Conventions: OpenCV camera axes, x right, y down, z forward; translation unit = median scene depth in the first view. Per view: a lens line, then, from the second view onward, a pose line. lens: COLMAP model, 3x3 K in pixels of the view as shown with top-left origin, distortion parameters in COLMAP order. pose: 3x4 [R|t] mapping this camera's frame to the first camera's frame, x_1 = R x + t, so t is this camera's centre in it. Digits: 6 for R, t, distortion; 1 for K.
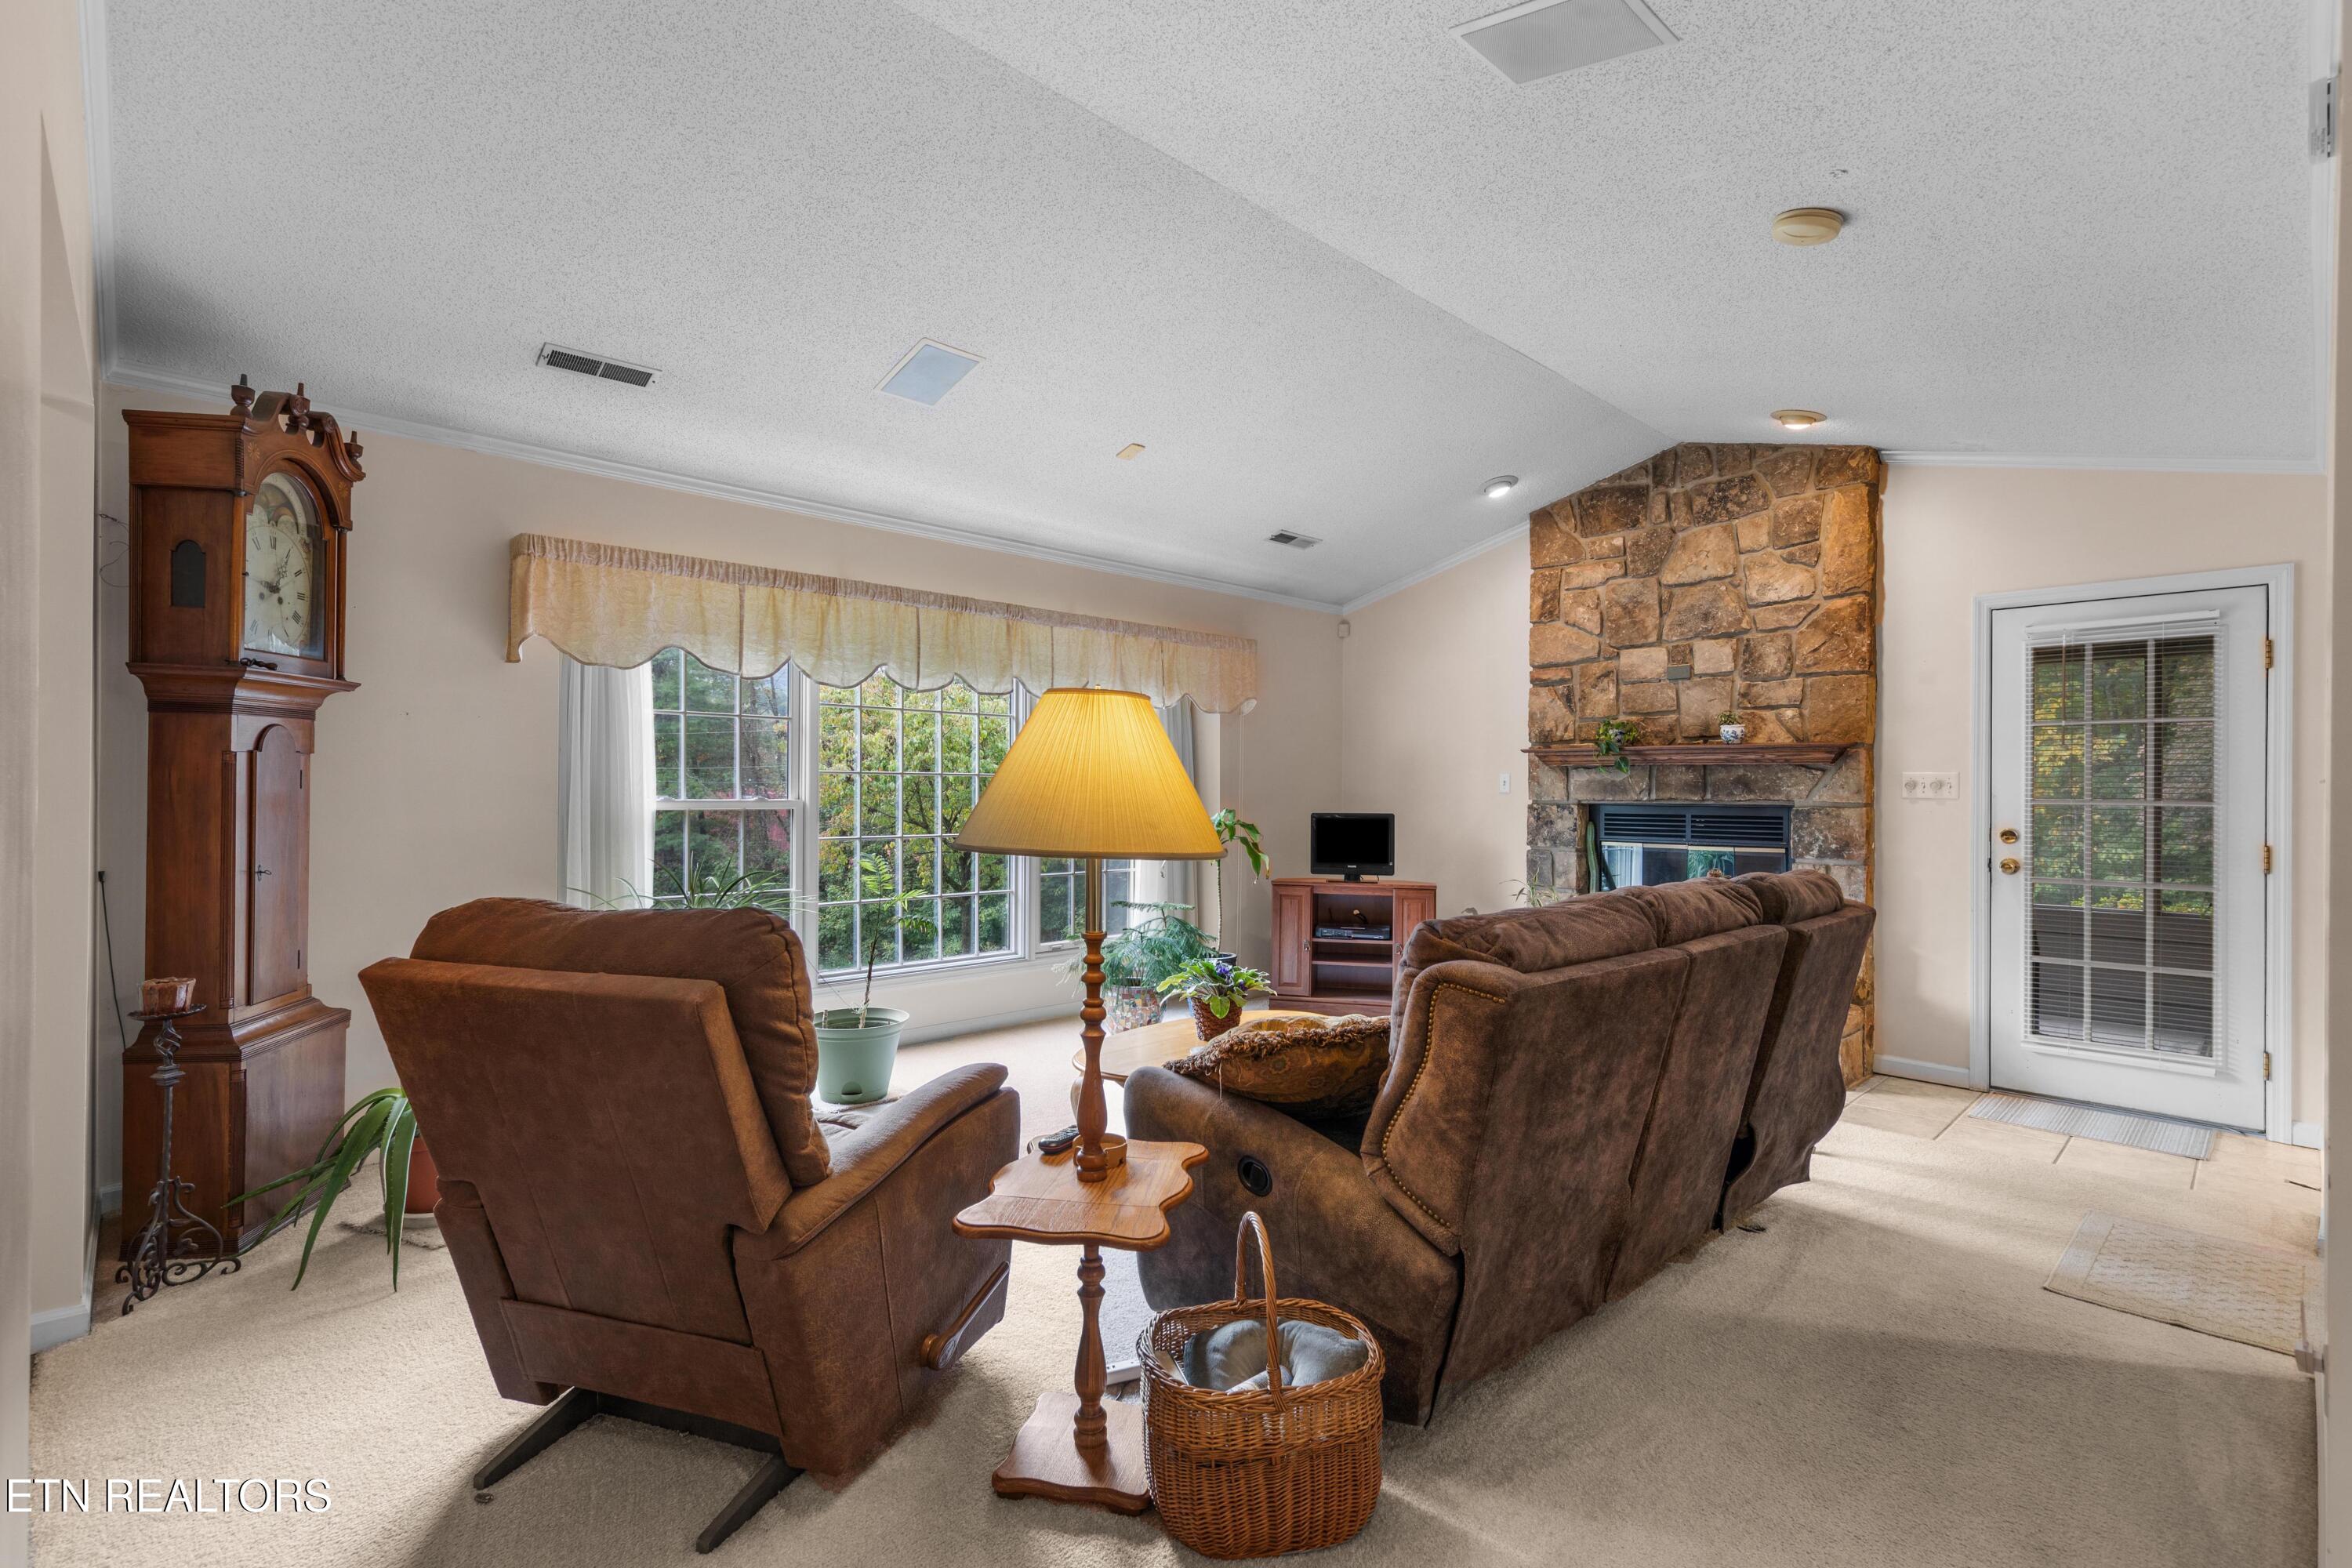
lens RADIAL K [[1052.4, 0, 1175.1], [0, 1052.4, 797.7], [0, 0, 1]] dist [-0.003571, -0.000157]
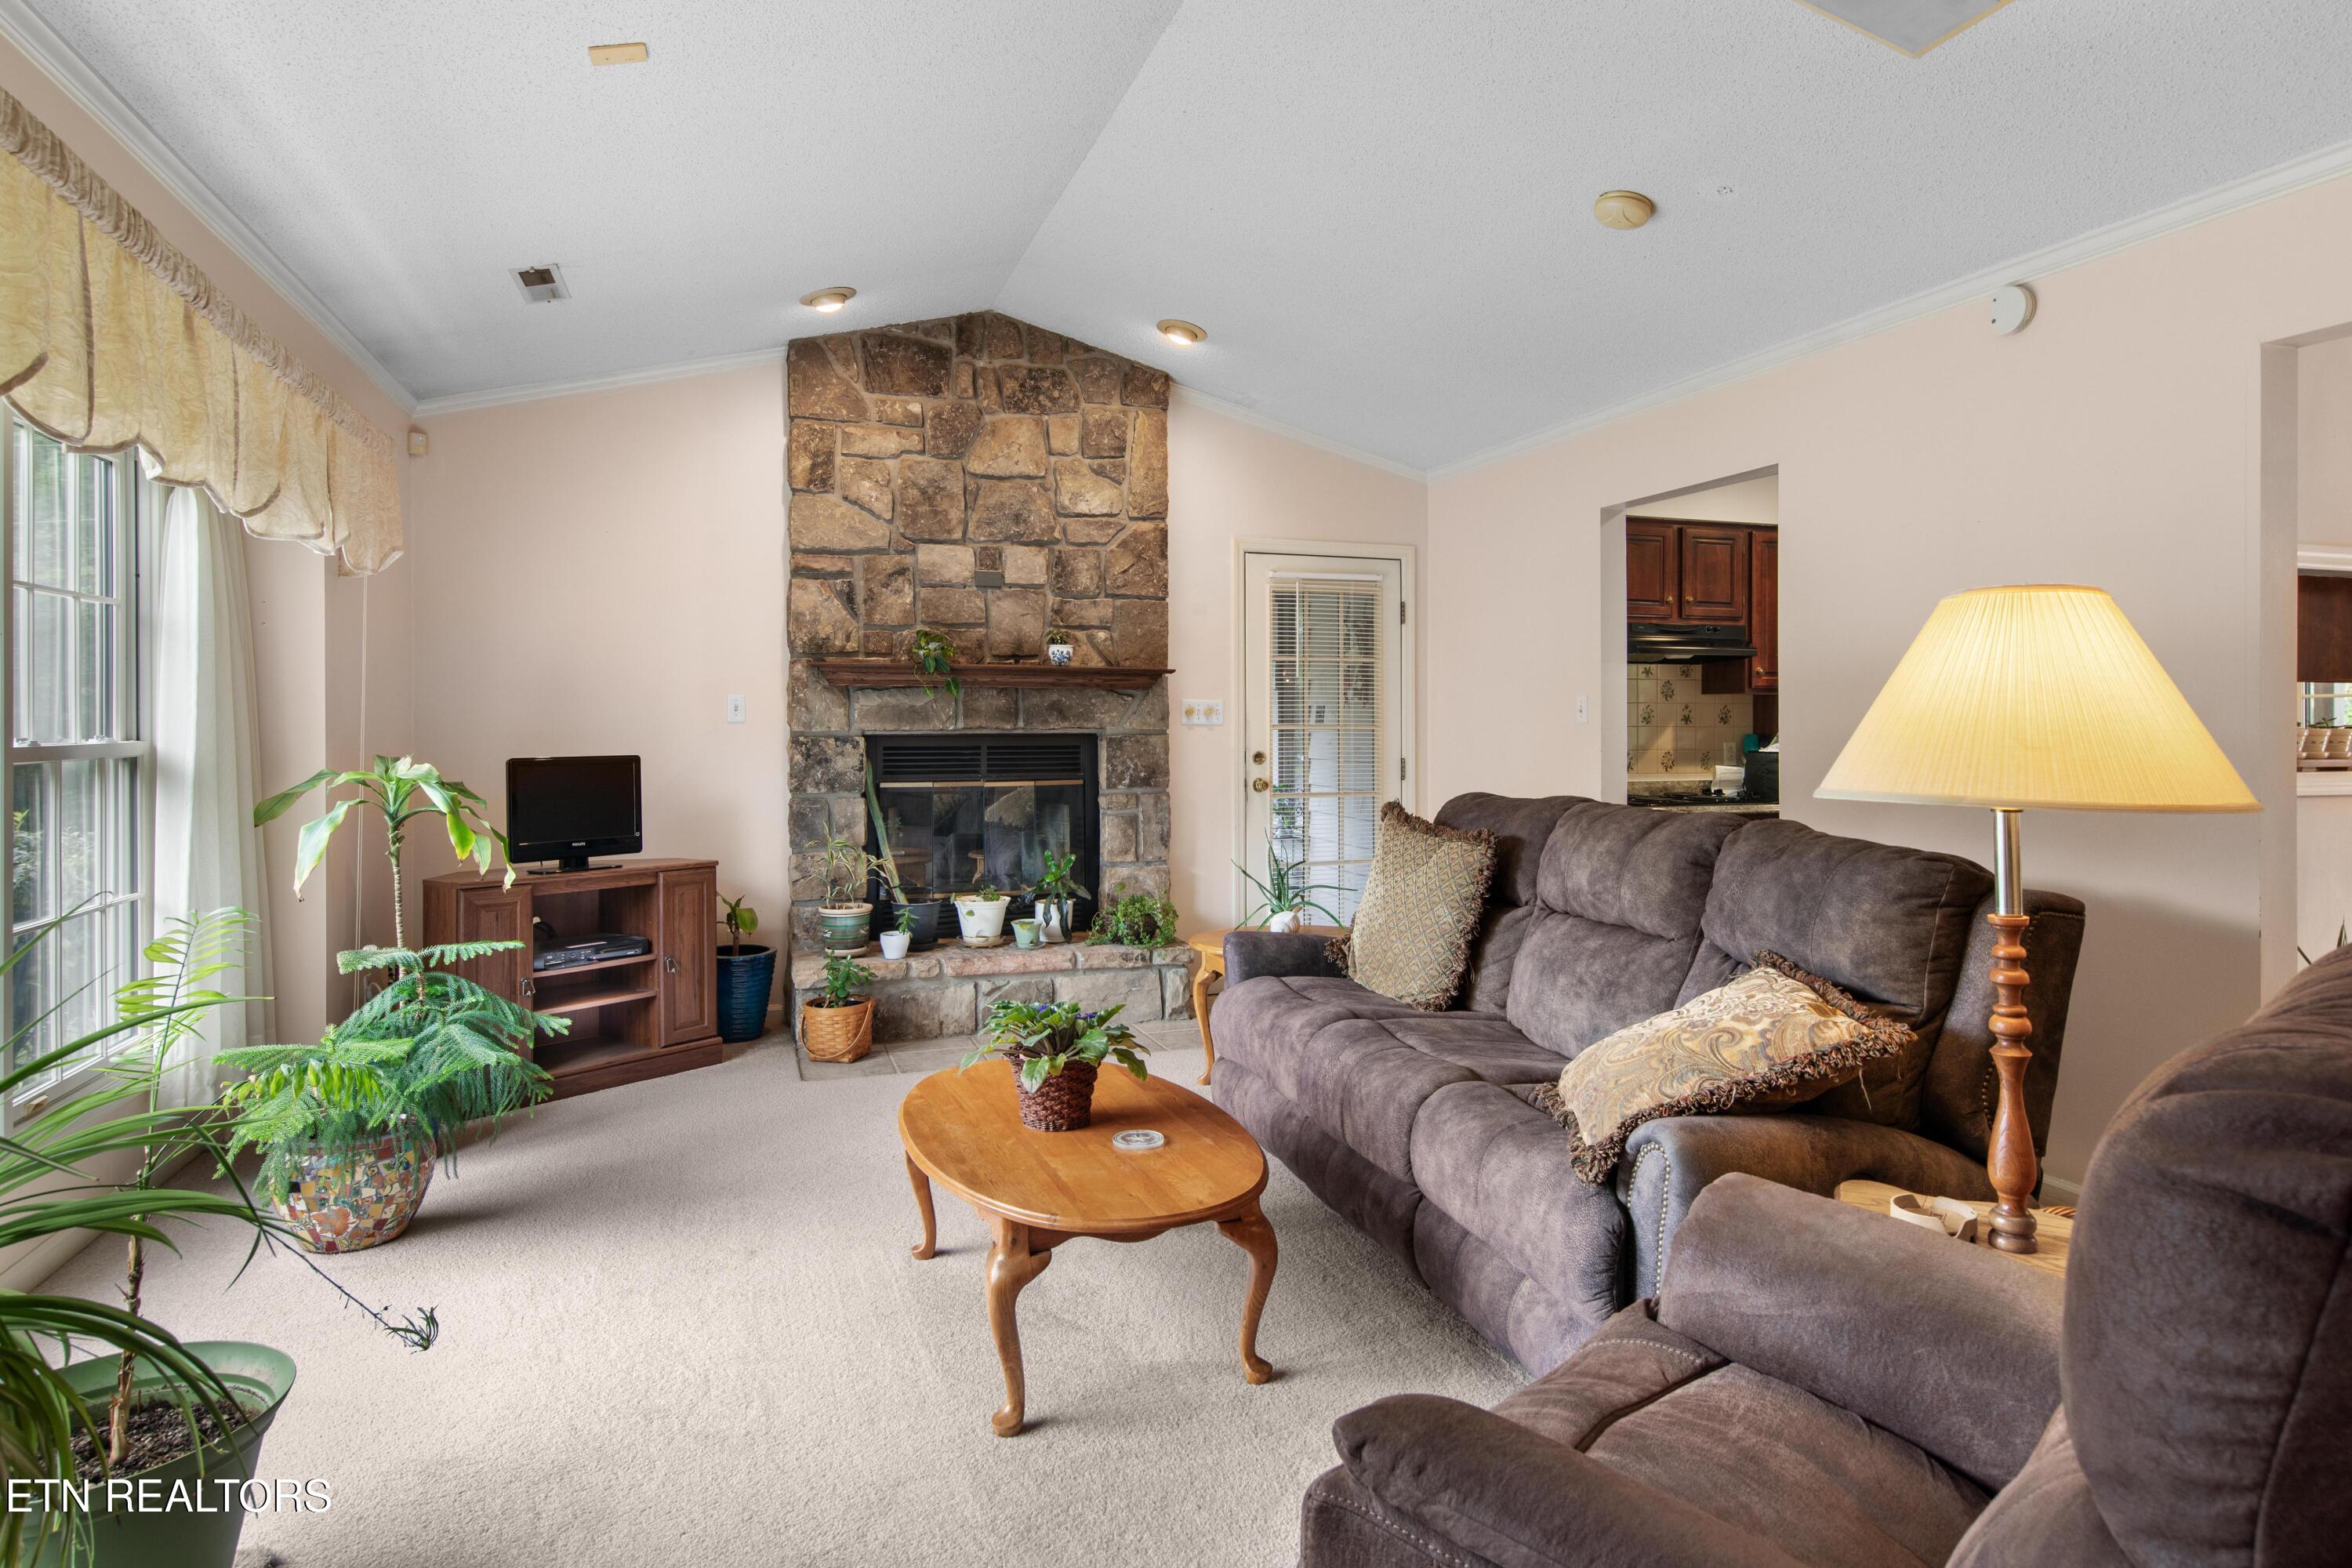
lens RADIAL K [[1323.3, 0, 1118.4], [0, 1323.3, 725.4], [0, 0, 1]] dist [-0.003278, 0.000274]
pose [[0.427852, -0.008895, 0.903805, -0.444171], [0.007717, 0.999951, 0.006188, -0.006352], [-0.903816, 0.004327, 0.427899, 0.444013]]
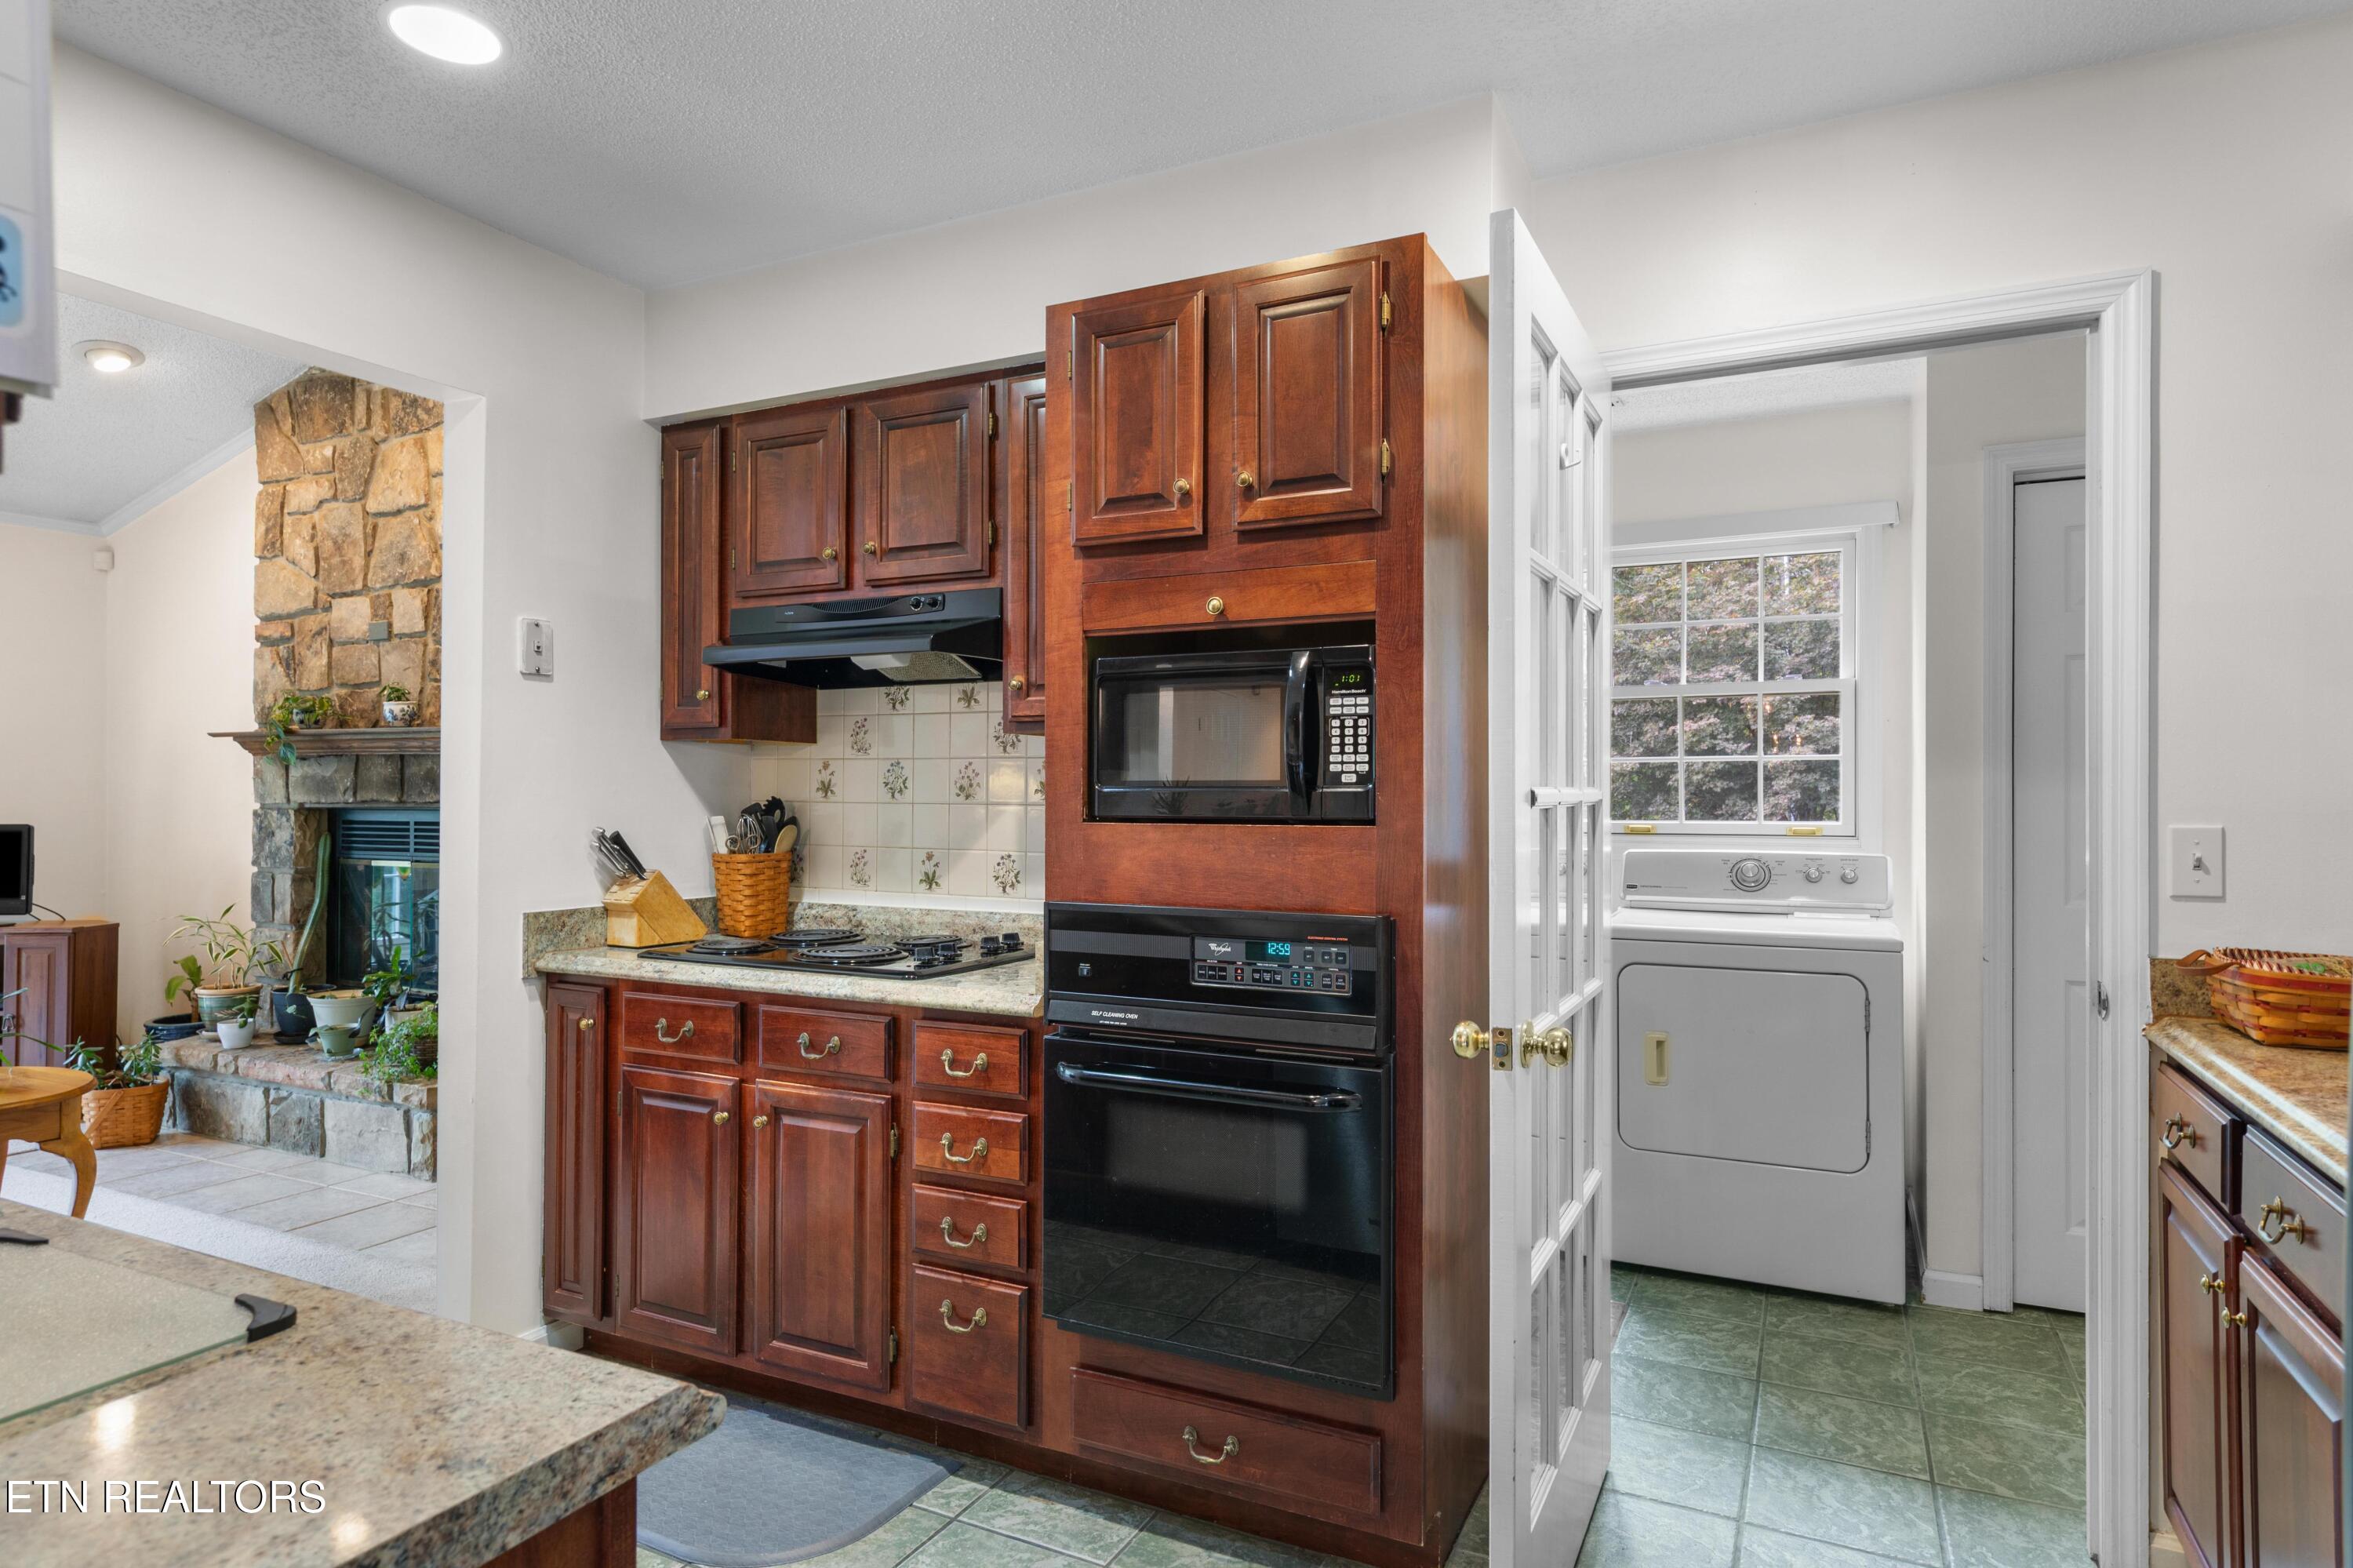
lens RADIAL K [[1270.7, 0, 1174.4], [0, 1270.7, 787.6], [0, 0, 1]] dist [0.003222, 0.000054]
pose [[0.930540, -0.001839, 0.366185, 0.670302], [0.006028, 0.999929, -0.010295, 0.004908], [-0.366140, 0.011787, 0.930485, -0.047651]]
